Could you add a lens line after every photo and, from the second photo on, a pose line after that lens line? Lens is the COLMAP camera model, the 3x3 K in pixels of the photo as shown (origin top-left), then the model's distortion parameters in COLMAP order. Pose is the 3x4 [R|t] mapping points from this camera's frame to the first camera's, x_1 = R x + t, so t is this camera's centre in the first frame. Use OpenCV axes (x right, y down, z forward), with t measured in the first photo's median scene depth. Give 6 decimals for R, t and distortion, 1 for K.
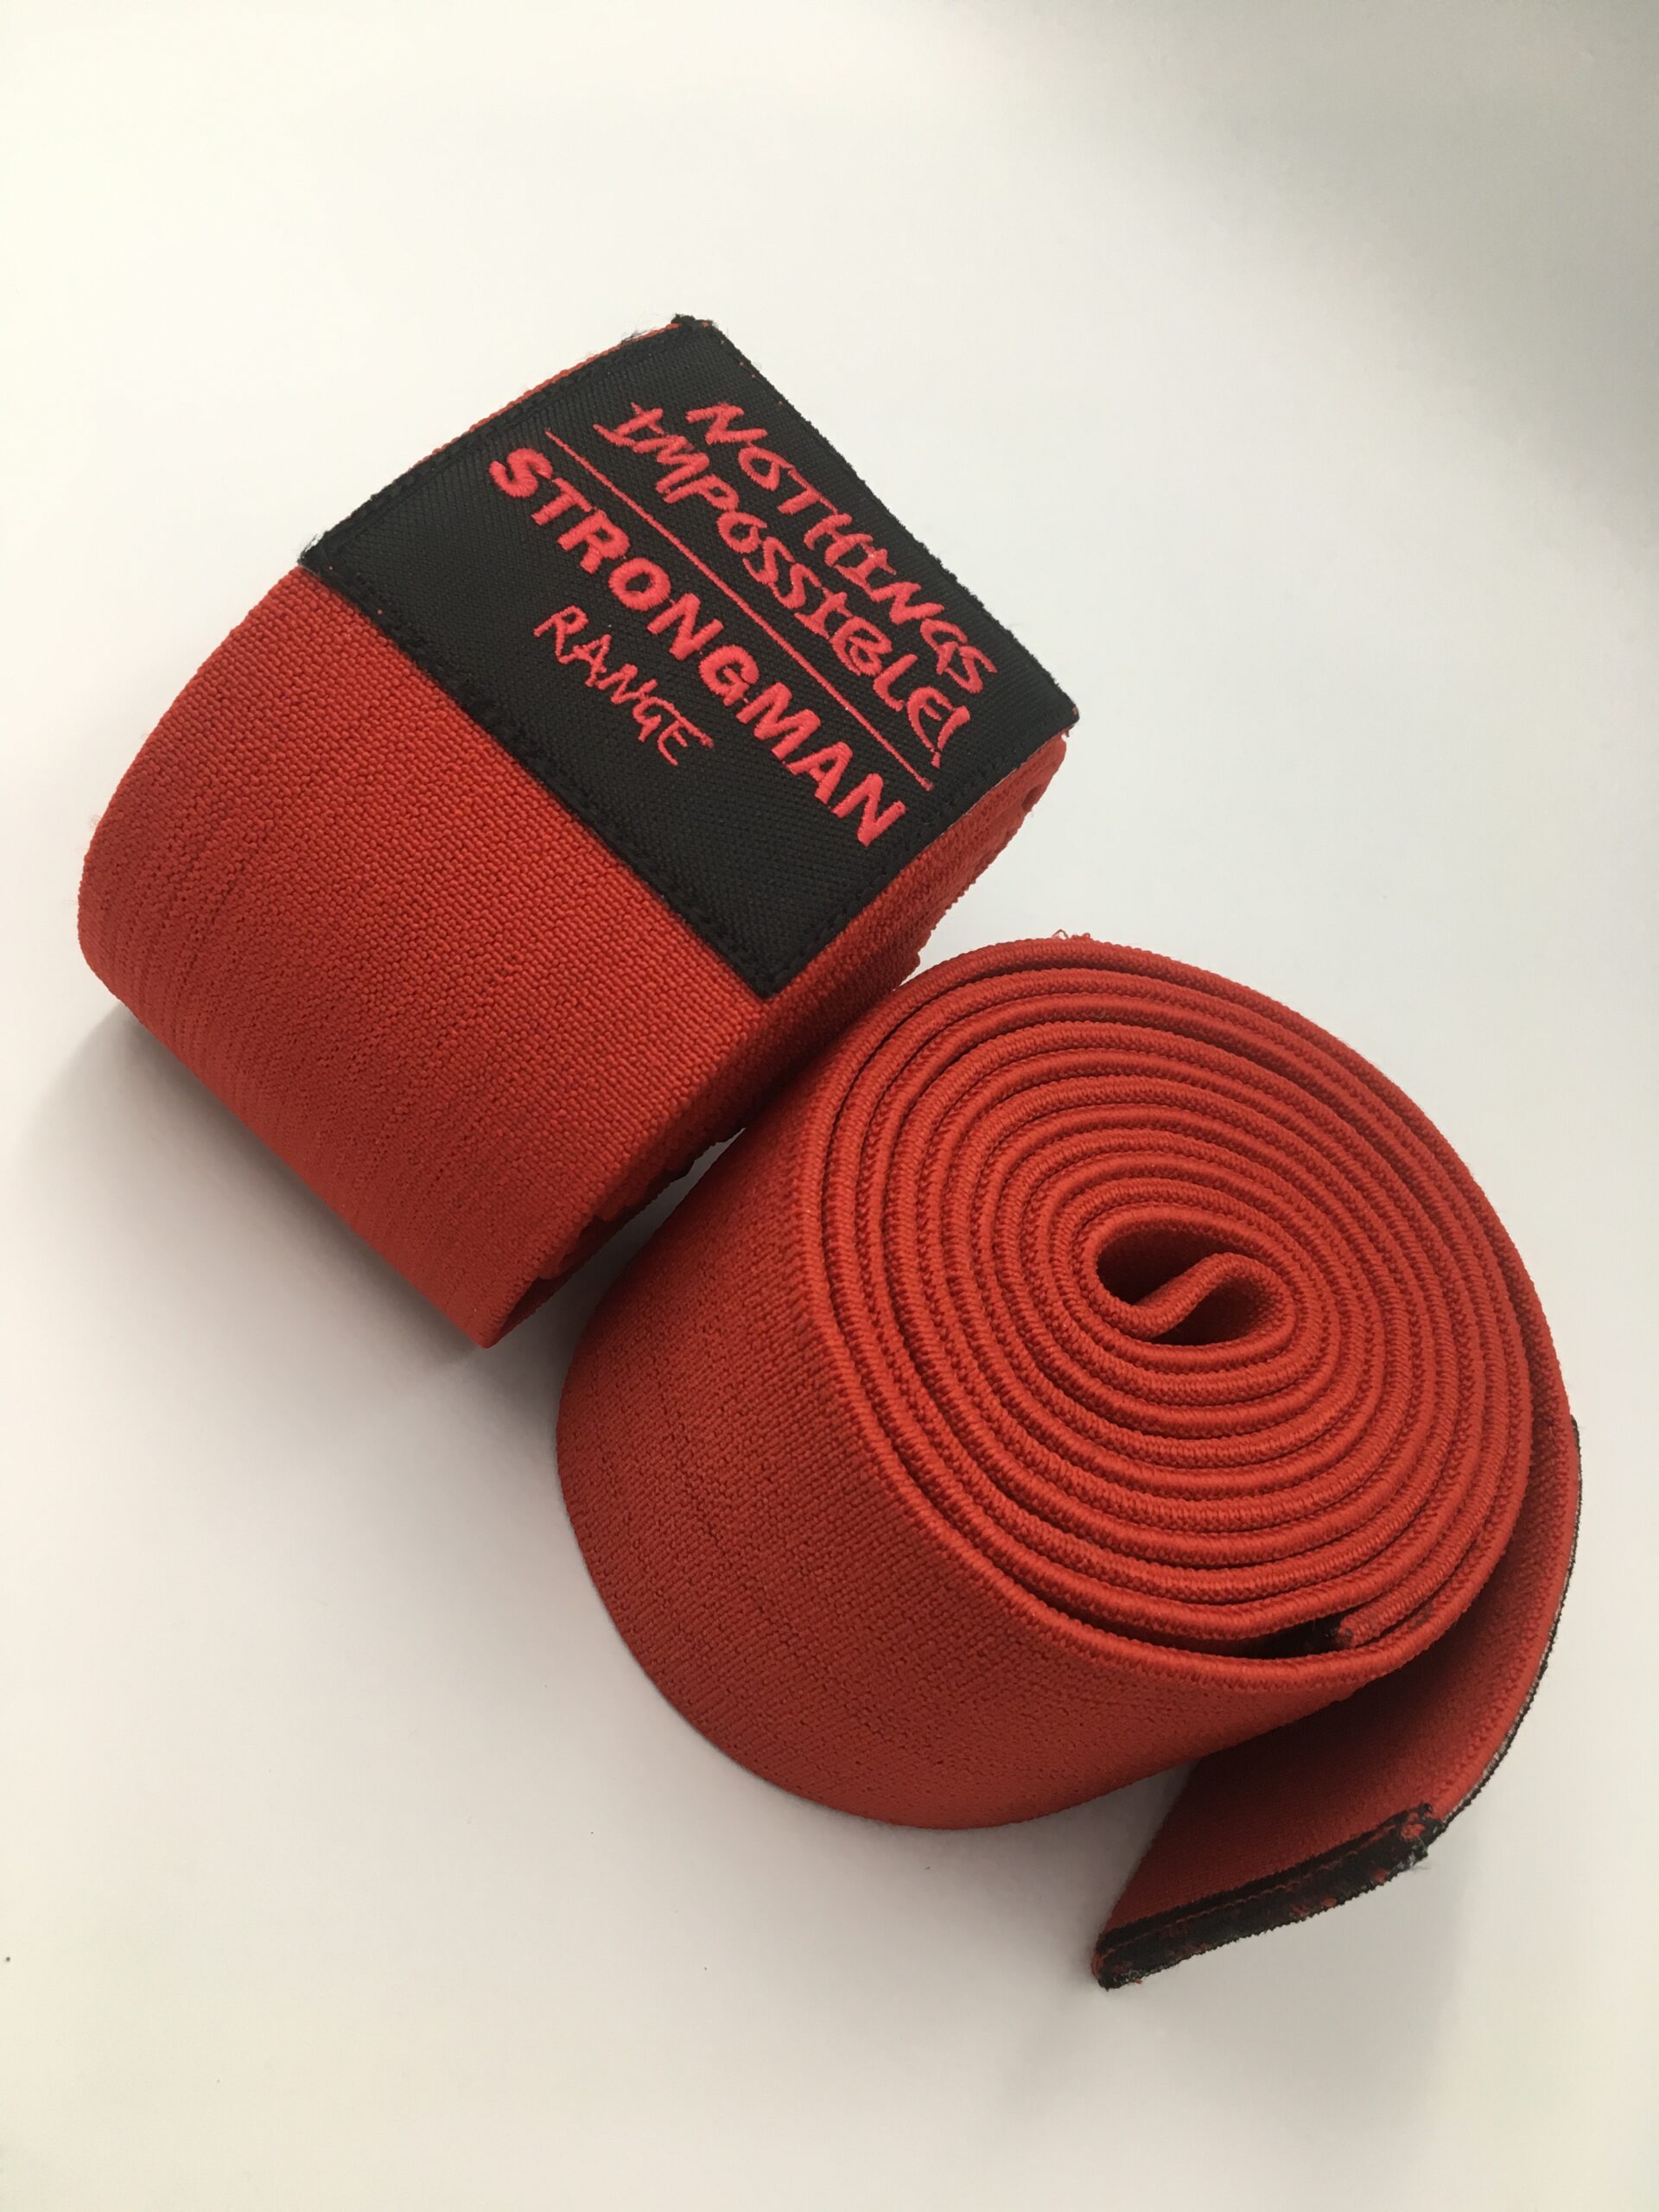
lens RADIAL K [[1860.5, 0, 833.7], [0, 1860.5, 1089.1], [0, 0, 1]] dist [-0.003778, 0.000660]
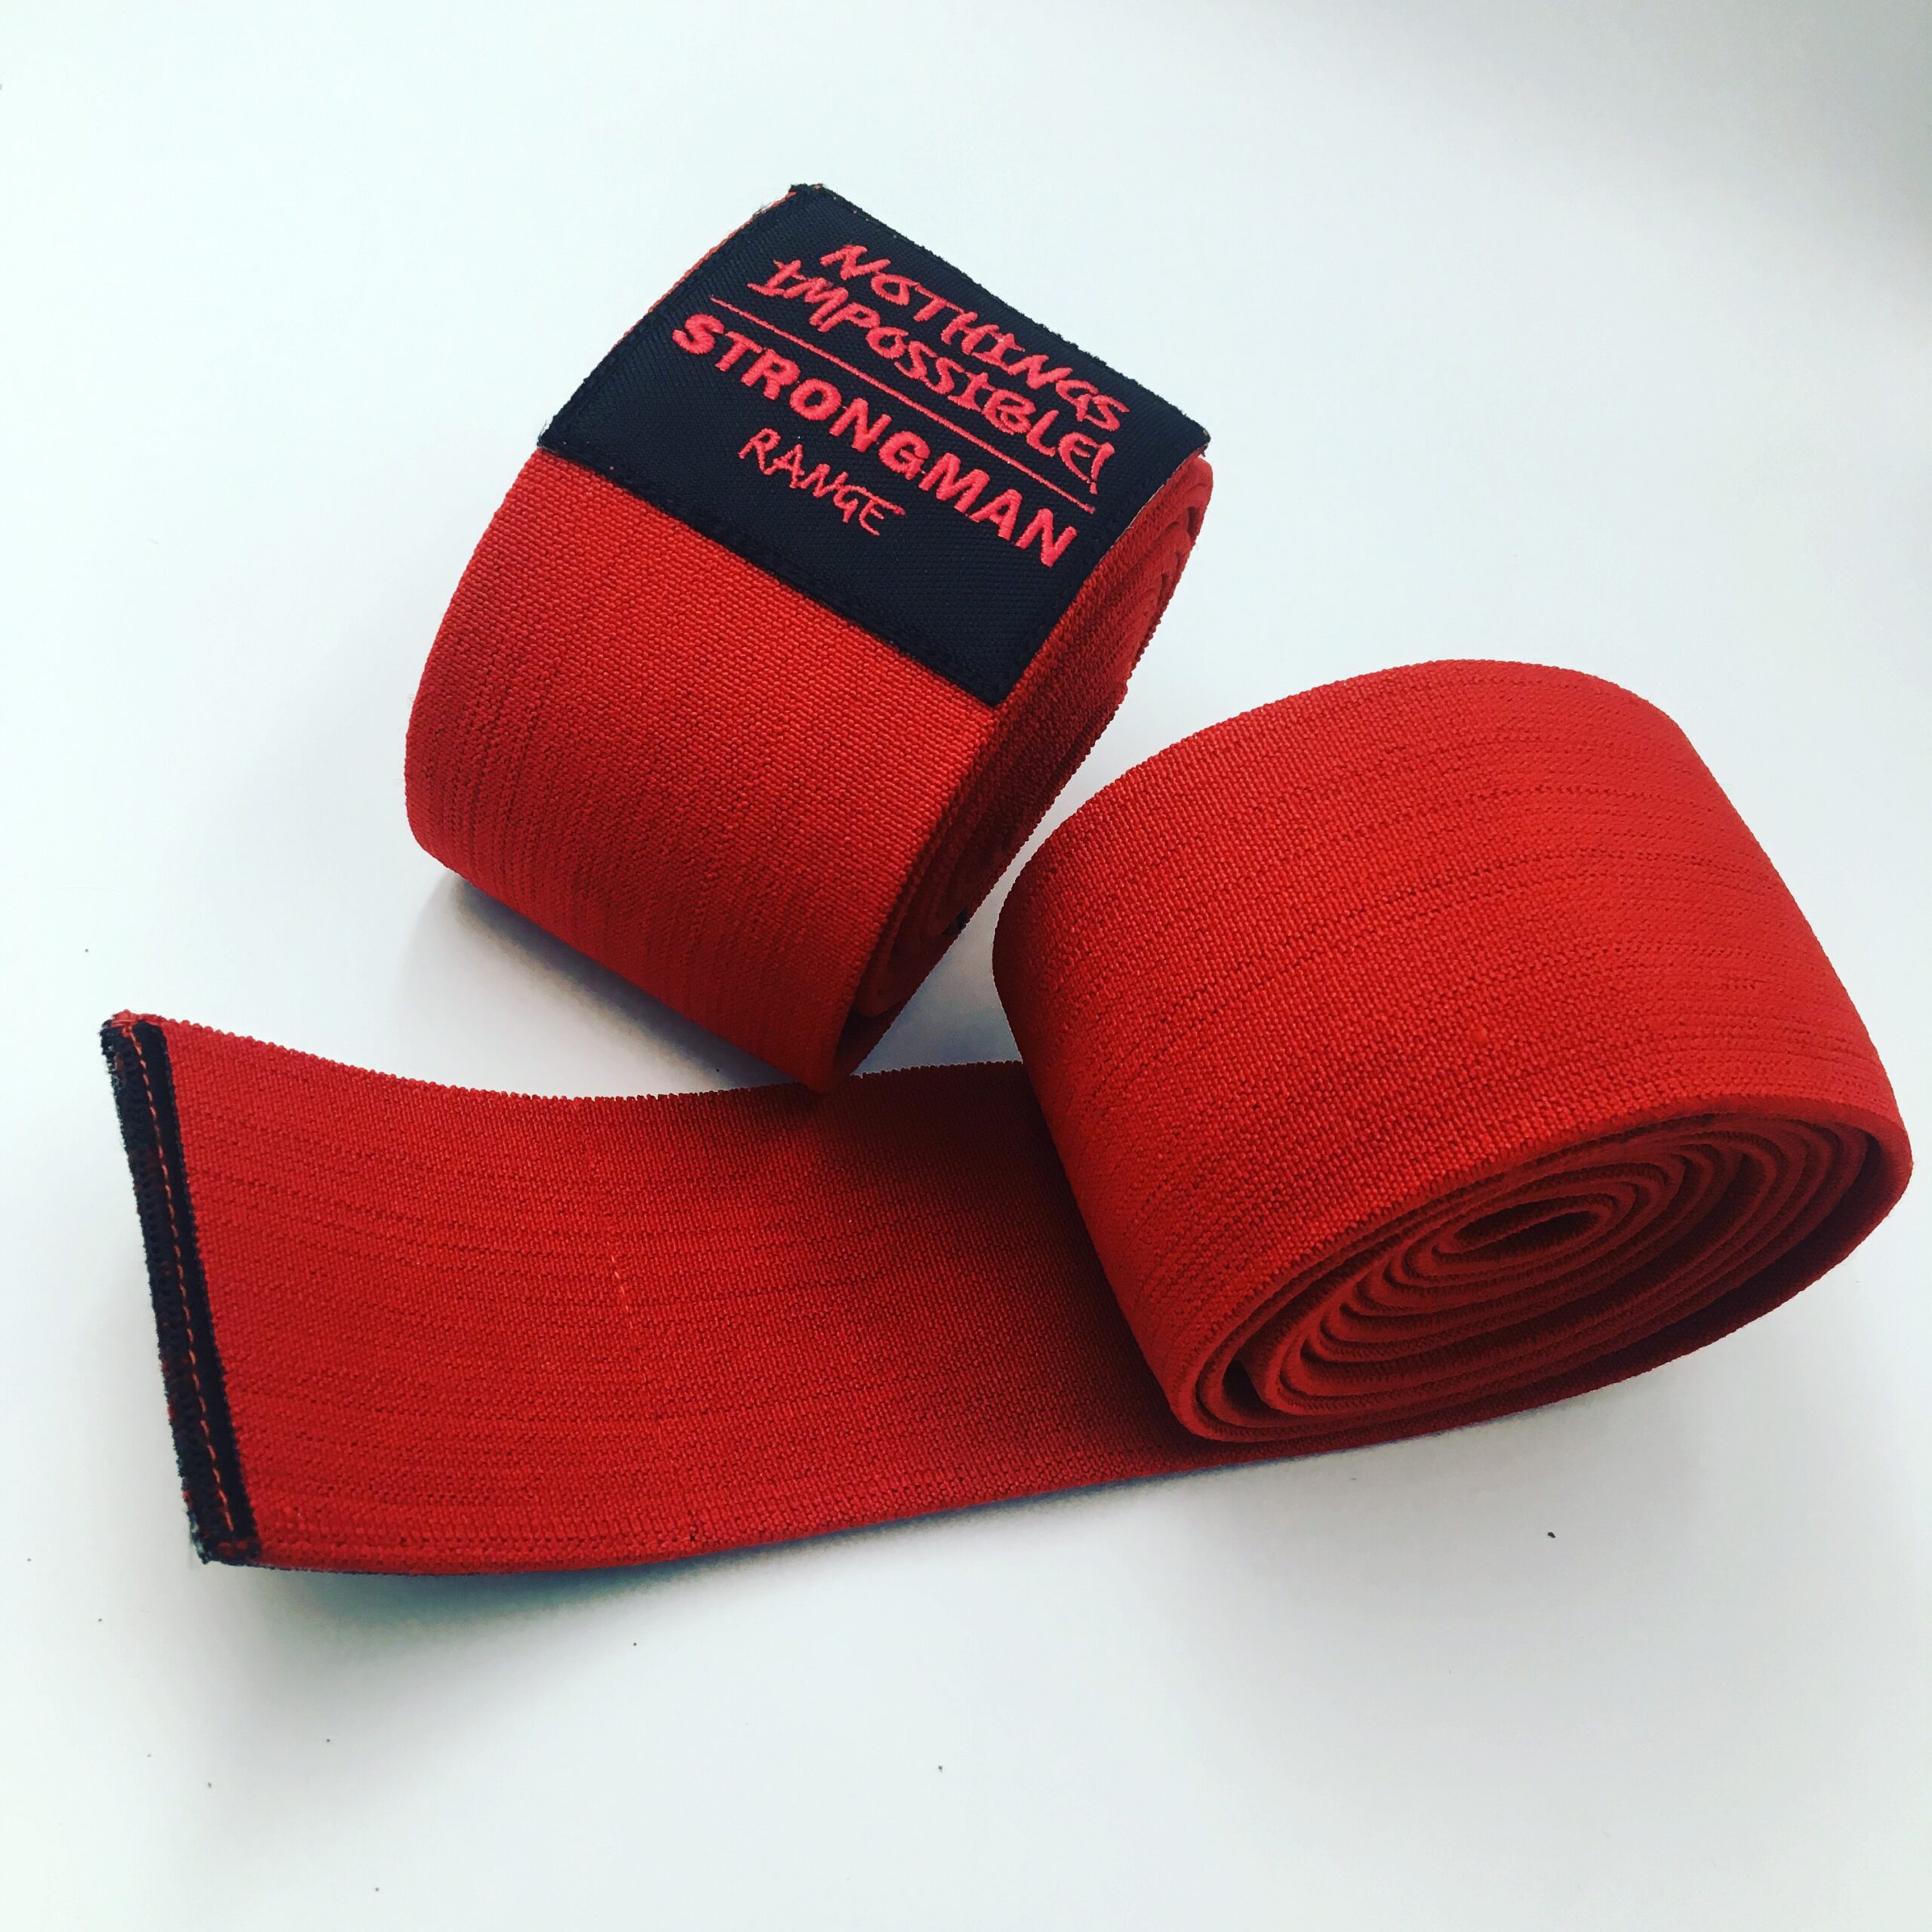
lens RADIAL K [[2137.1, 0, 972.6], [0, 2137.1, 969.5], [0, 0, 1]] dist [-0.069962, 0.000000]
pose [[0.974768, -0.218493, -0.045691, -0.023946], [0.216151, 0.975019, -0.051158, 0.172637], [0.055727, 0.039991, 0.997645, -0.329235]]
